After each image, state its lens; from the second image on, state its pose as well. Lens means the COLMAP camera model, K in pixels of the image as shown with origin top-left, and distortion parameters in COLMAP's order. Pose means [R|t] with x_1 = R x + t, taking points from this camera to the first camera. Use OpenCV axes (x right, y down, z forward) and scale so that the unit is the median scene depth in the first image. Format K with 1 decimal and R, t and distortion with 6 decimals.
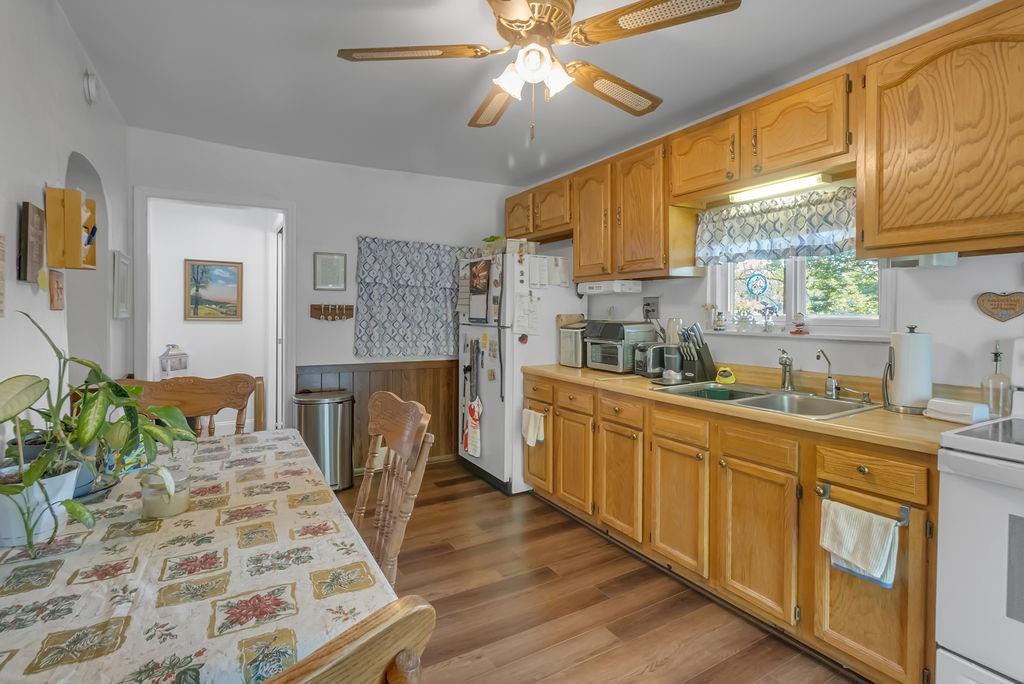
lens RADIAL K [[479.8, 0, 514.4], [0, 479.8, 317.4], [0, 0, 1]] dist [-0.034037, -0.000103]
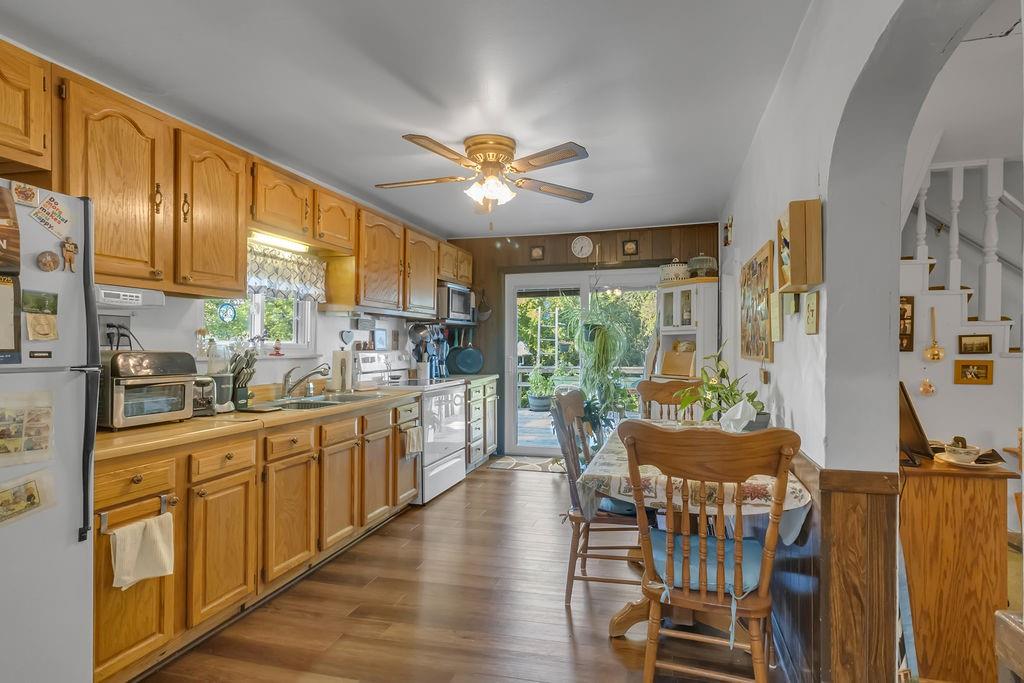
lens RADIAL K [[487.4, 0, 537.2], [0, 487.4, 344.6], [0, 0, 1]] dist [0.002905, 0.000621]
pose [[-0.698655, -0.002942, 0.715453, -0.880691], [0.000370, 0.999990, 0.004473, -0.001705], [-0.715459, 0.003389, -0.698647, 1.433871]]
